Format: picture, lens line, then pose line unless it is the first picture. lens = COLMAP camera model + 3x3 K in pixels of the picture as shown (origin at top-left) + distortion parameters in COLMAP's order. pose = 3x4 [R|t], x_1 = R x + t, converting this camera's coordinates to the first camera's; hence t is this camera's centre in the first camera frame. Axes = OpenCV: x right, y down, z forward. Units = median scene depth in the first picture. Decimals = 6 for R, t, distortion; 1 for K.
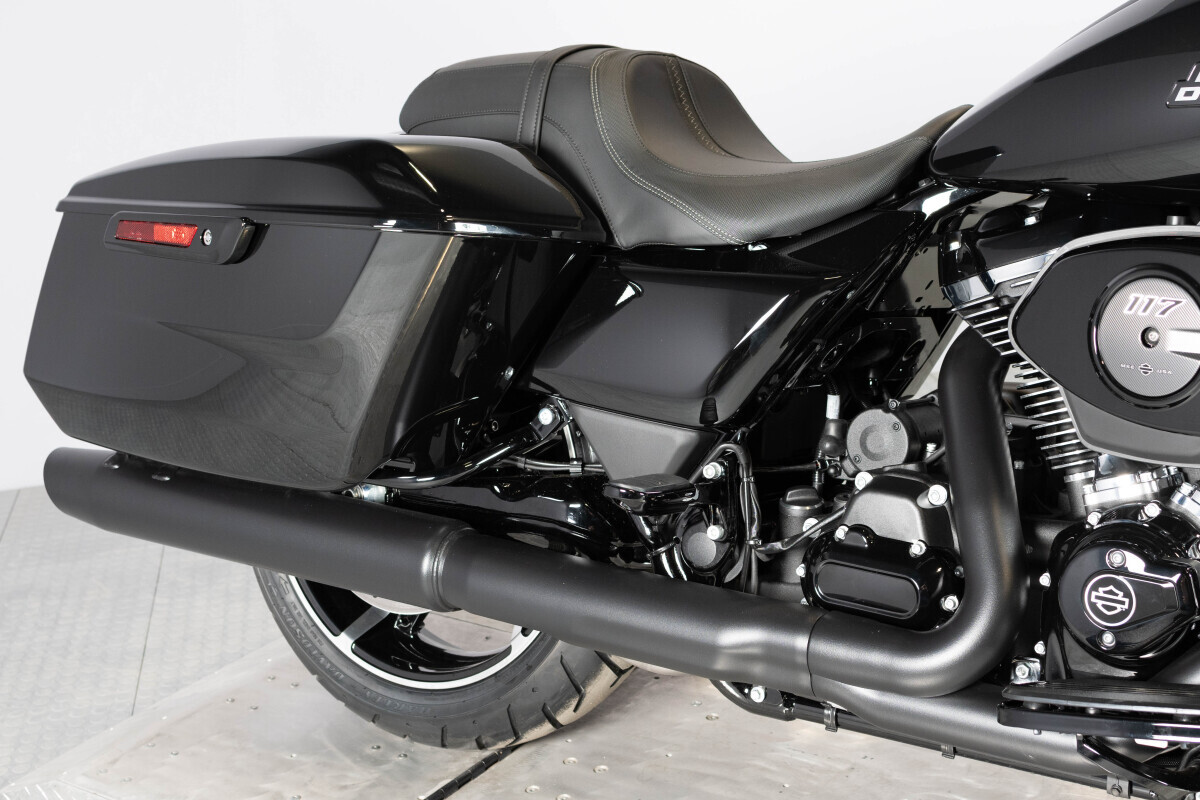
lens RADIAL K [[1888.3, 0, 600.0], [0, 1888.3, 400.0], [0, 0, 1]] dist [0.030533, 0.165359]
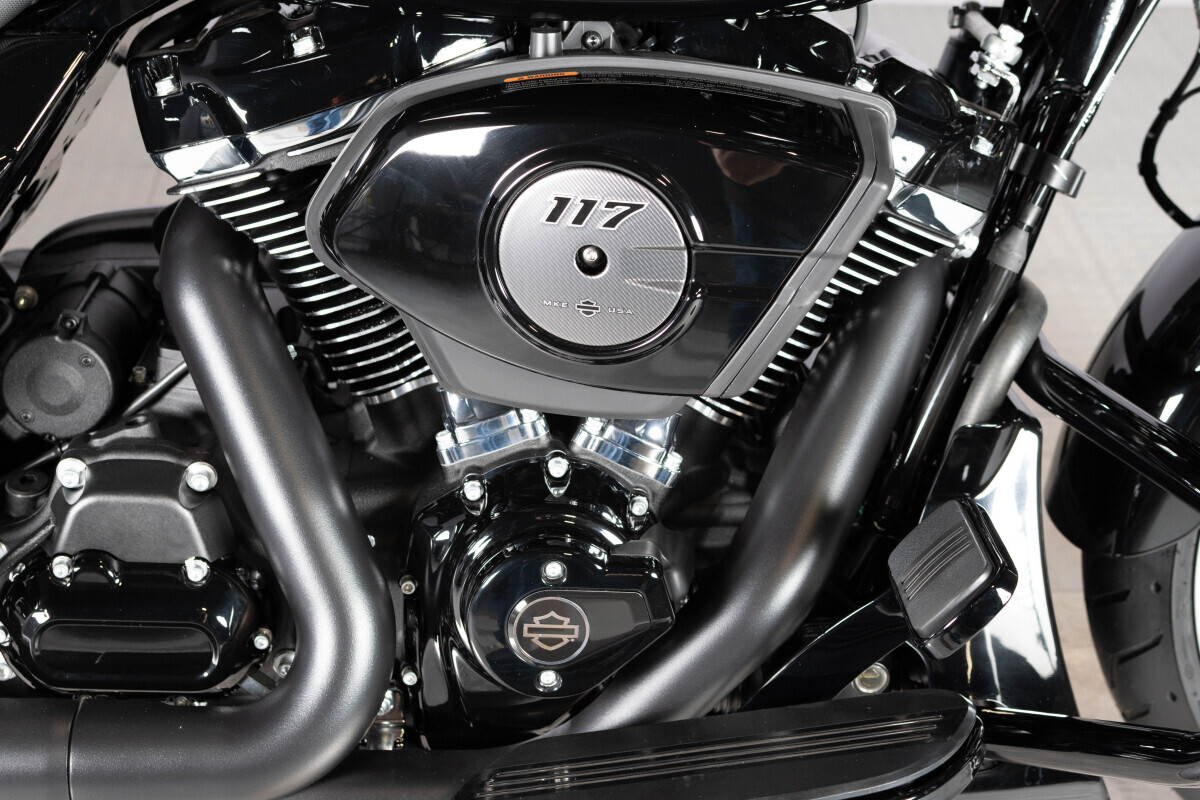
lens RADIAL K [[1890.3, 0, 600.0], [0, 1890.3, 400.0], [0, 0, 1]] dist [-0.007090, 0.016032]
pose [[0.797564, -0.250380, 0.548819, -0.067330], [0.095004, 0.950575, 0.295604, -0.170546], [-0.595707, -0.183623, 0.781931, 0.473348]]
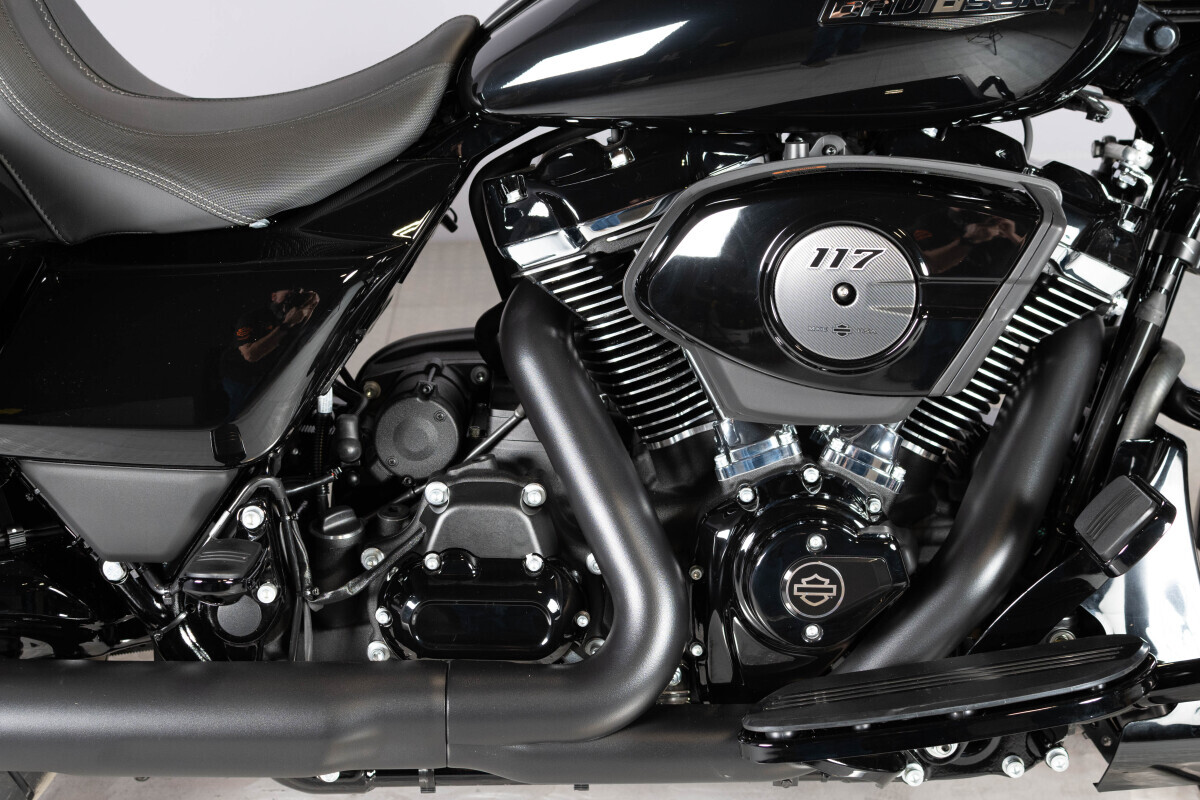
lens RADIAL K [[1890.3, 0, 600.0], [0, 1890.3, 400.0], [0, 0, 1]] dist [-0.007090, 0.016032]
pose [[0.826171, -0.184501, 0.532353, -0.266104], [0.129487, 0.981748, 0.139297, -0.116897], [-0.548338, -0.046151, 0.834983, 0.320650]]
